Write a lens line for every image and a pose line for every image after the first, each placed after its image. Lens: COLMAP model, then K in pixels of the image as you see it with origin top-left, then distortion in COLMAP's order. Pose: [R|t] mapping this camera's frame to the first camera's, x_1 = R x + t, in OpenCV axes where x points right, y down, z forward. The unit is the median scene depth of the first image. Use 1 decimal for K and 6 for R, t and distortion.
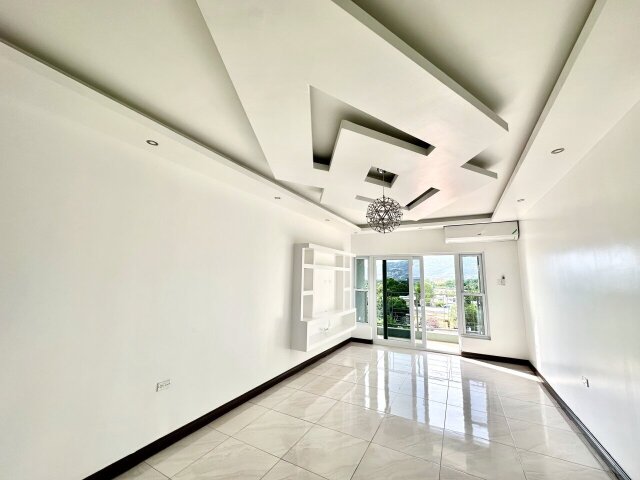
lens RADIAL K [[255.7, 0, 319.8], [0, 255.7, 239.9], [0, 0, 1]] dist [-0.008941, 0.000776]
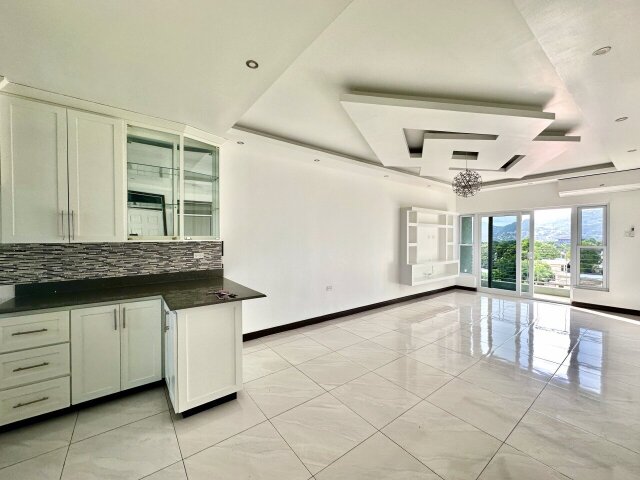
lens RADIAL K [[255.7, 0, 318.2], [0, 255.7, 240.0], [0, 0, 1]] dist [-0.008941, 0.000776]
pose [[0.908910, -0.014273, -0.416747, 0.049631], [0.074420, 0.988921, 0.128438, -0.017790], [0.410297, -0.147753, 0.899903, -0.309170]]
